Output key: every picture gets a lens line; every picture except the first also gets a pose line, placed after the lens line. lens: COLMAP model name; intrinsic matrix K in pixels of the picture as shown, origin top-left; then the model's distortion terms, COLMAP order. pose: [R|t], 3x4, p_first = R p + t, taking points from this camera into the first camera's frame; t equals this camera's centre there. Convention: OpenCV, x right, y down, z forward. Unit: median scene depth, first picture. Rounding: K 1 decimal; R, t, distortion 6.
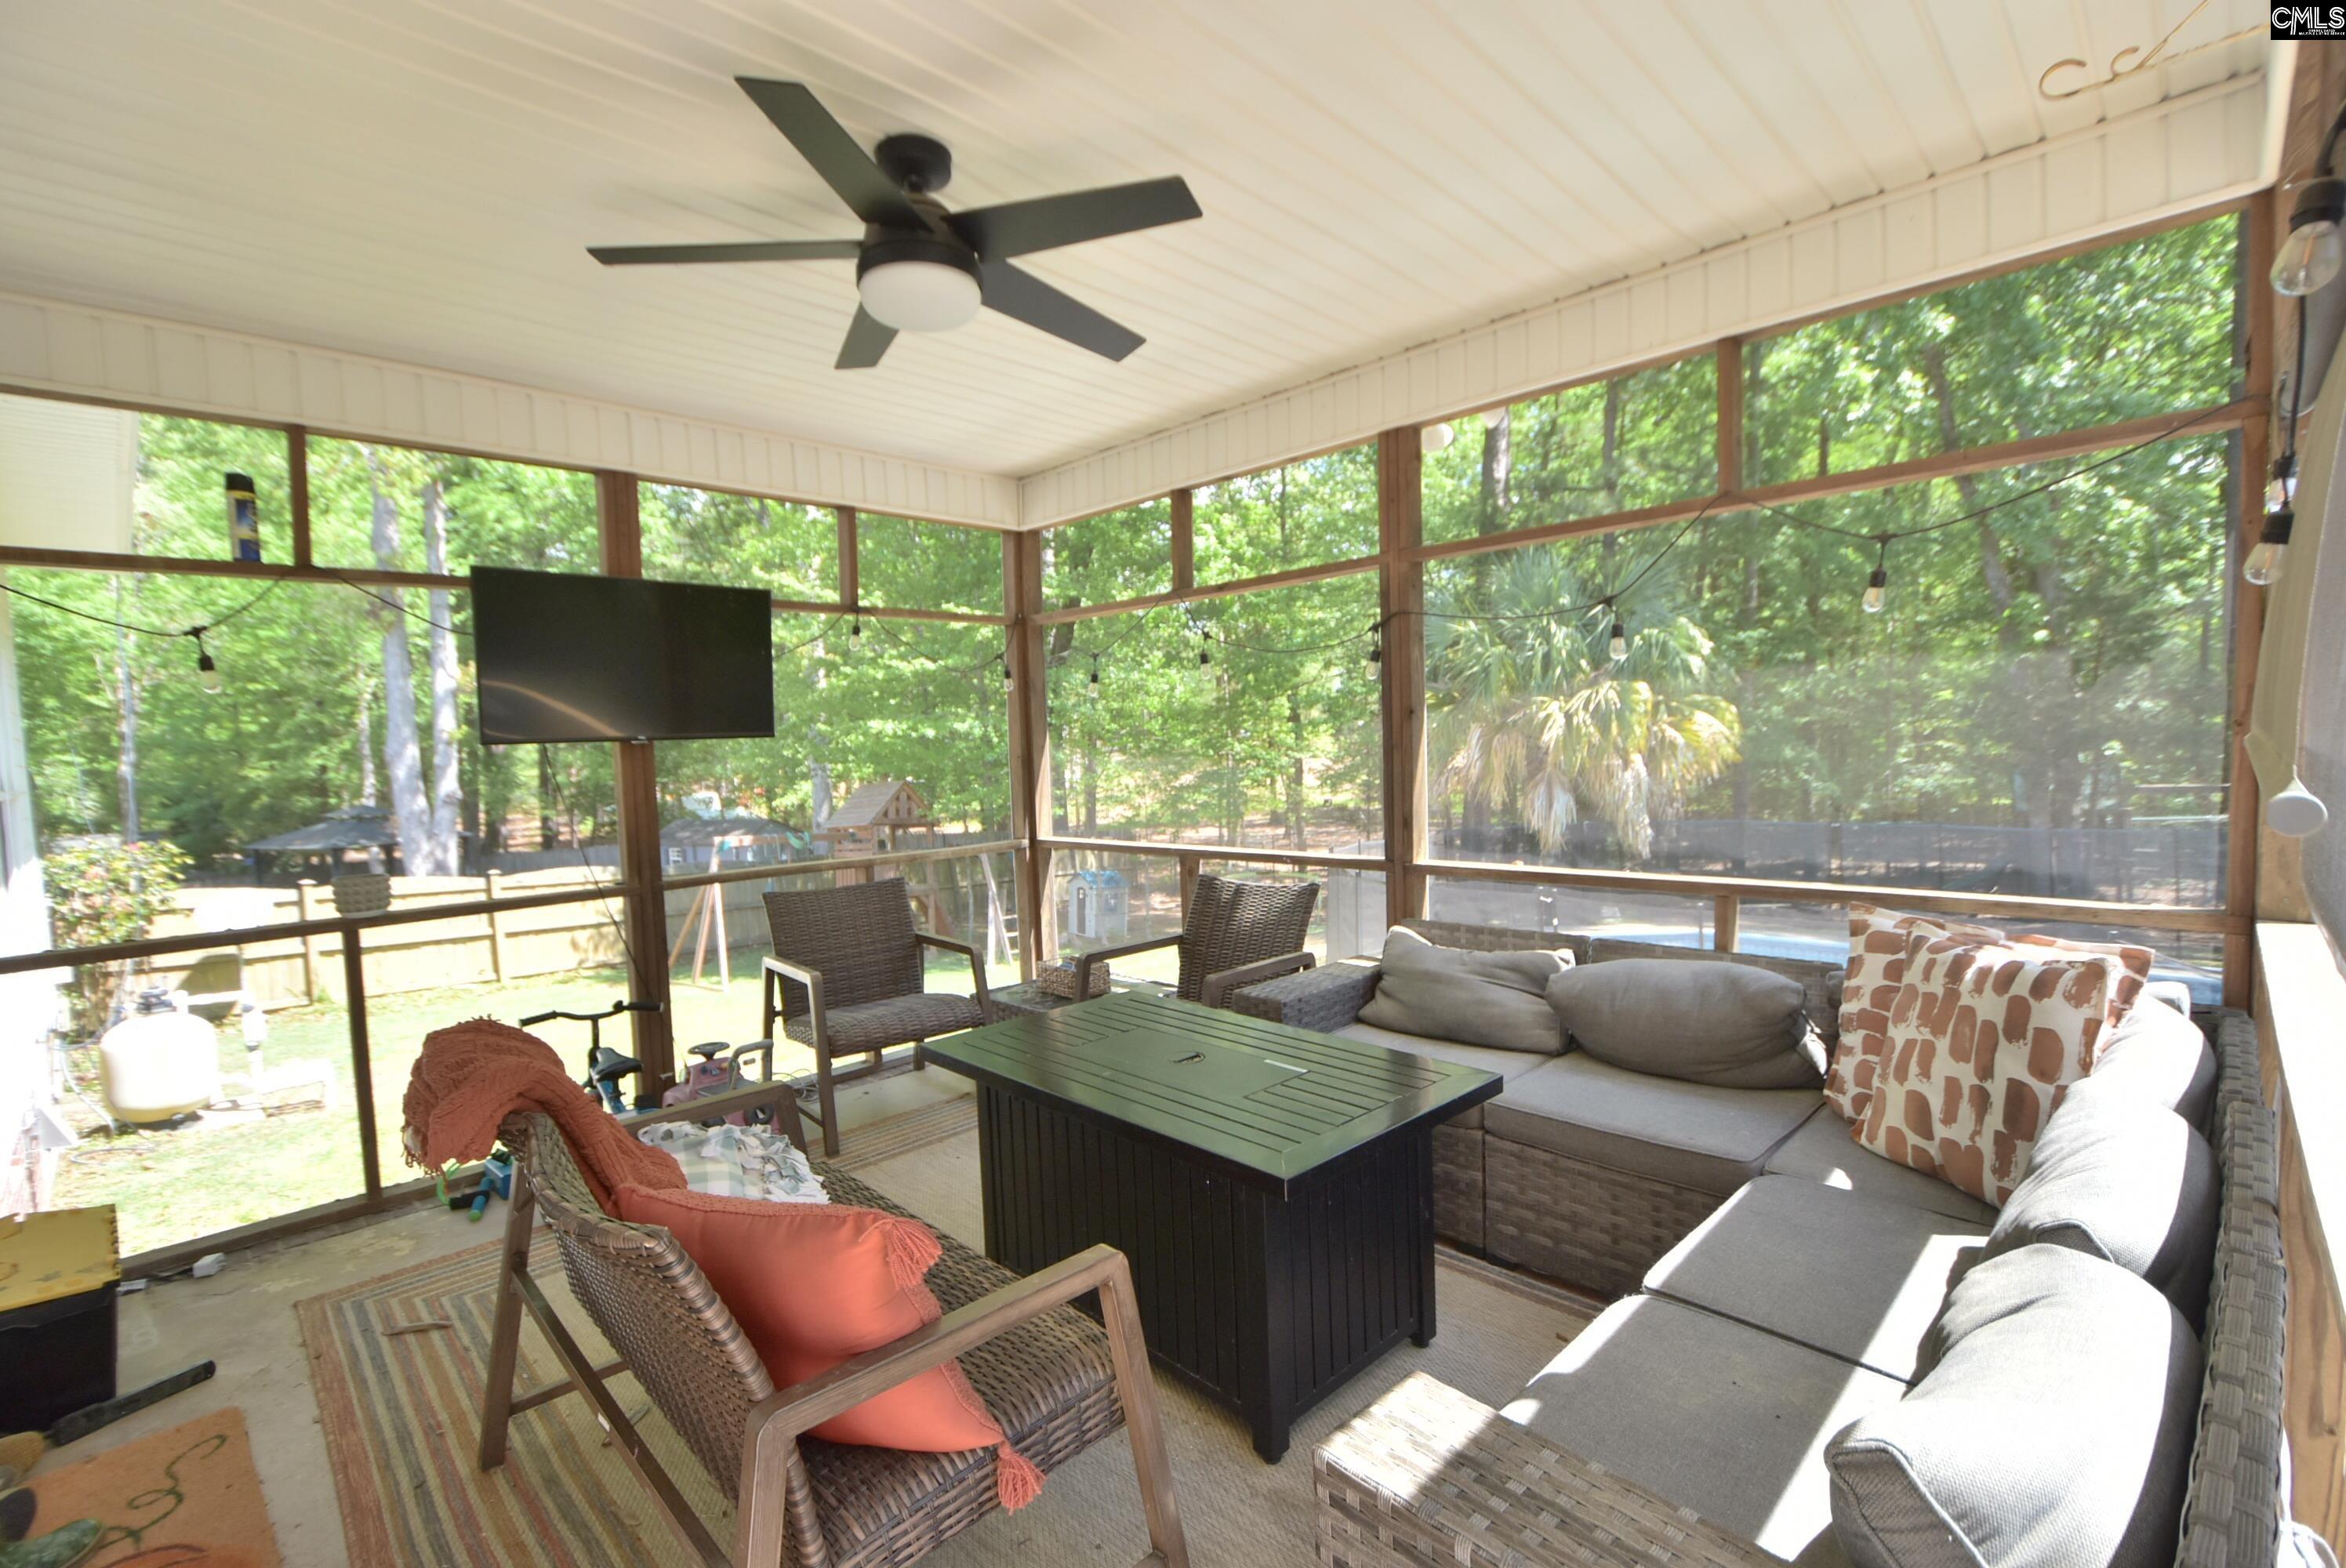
lens RADIAL K [[1035.3, 0, 1176.7], [0, 1035.3, 792.2], [0, 0, 1]] dist [-0.004661, -0.001551]
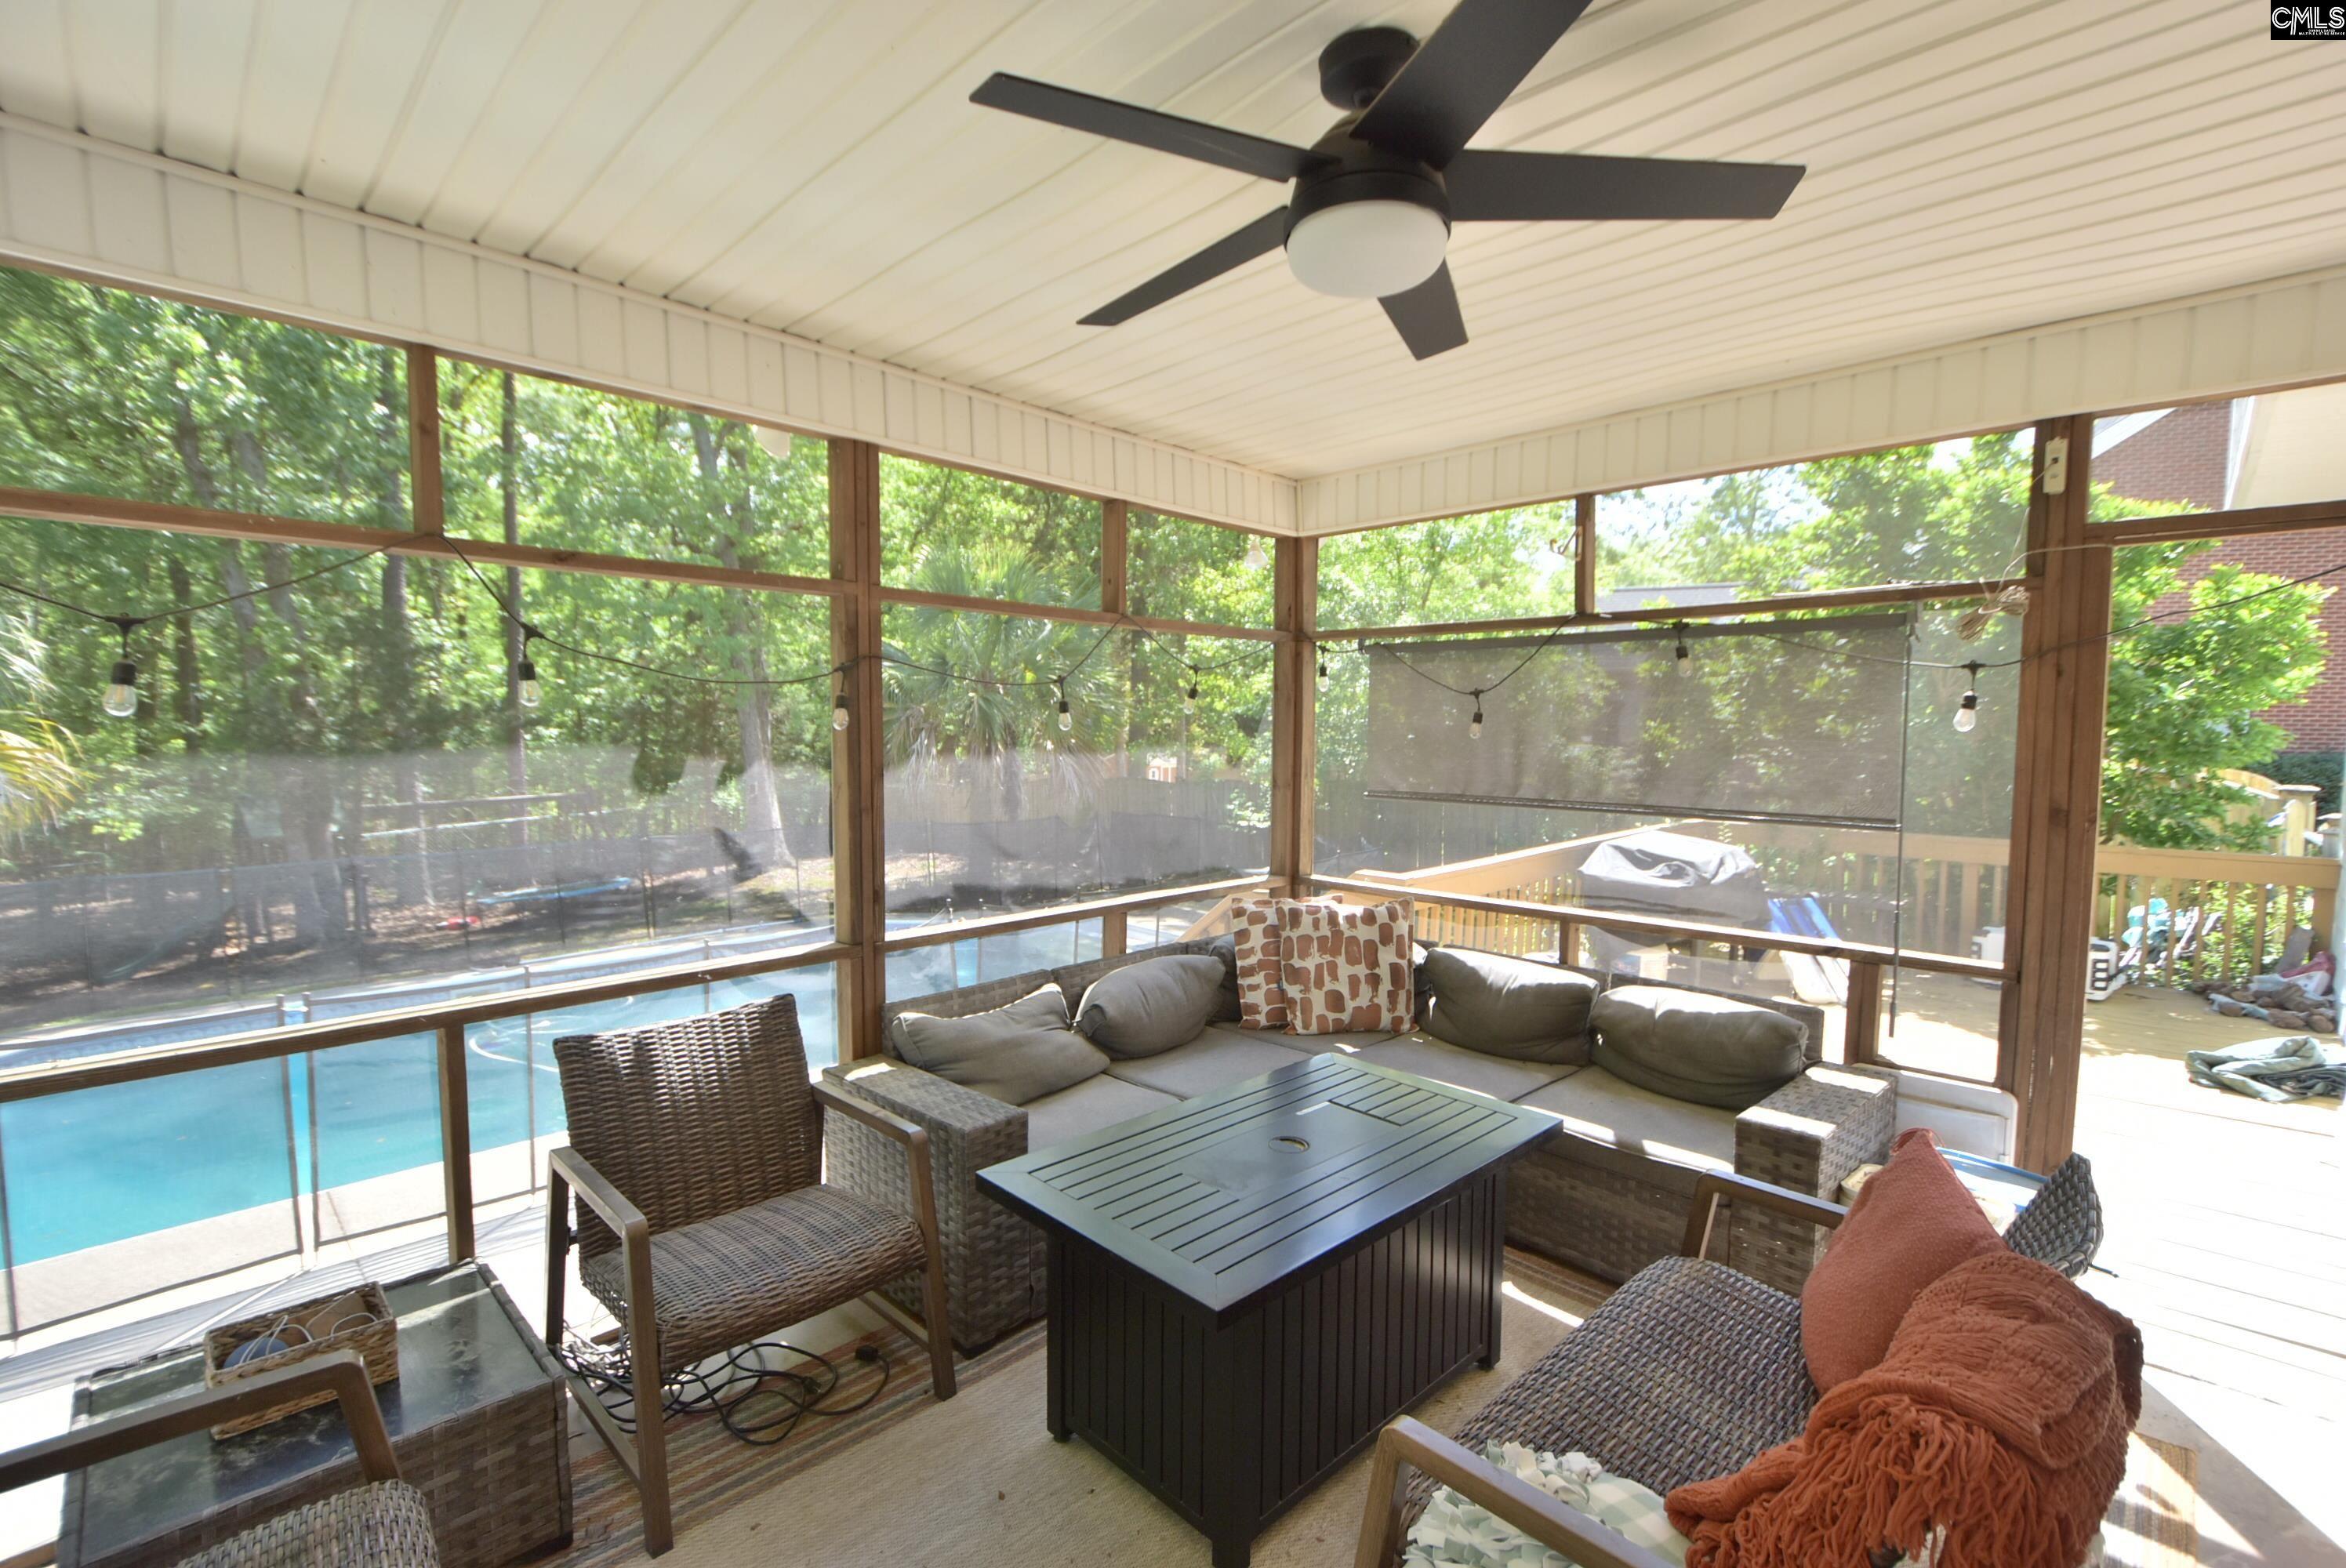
lens RADIAL K [[1035.3, 0, 1178.5], [0, 1035.3, 799.3], [0, 0, 1]] dist [-0.004661, -0.001551]
pose [[-0.006301, -0.034314, 0.999391, -1.094202], [0.044869, 0.998395, 0.034563, -0.121329], [-0.998973, 0.045059, -0.004751, 1.258907]]
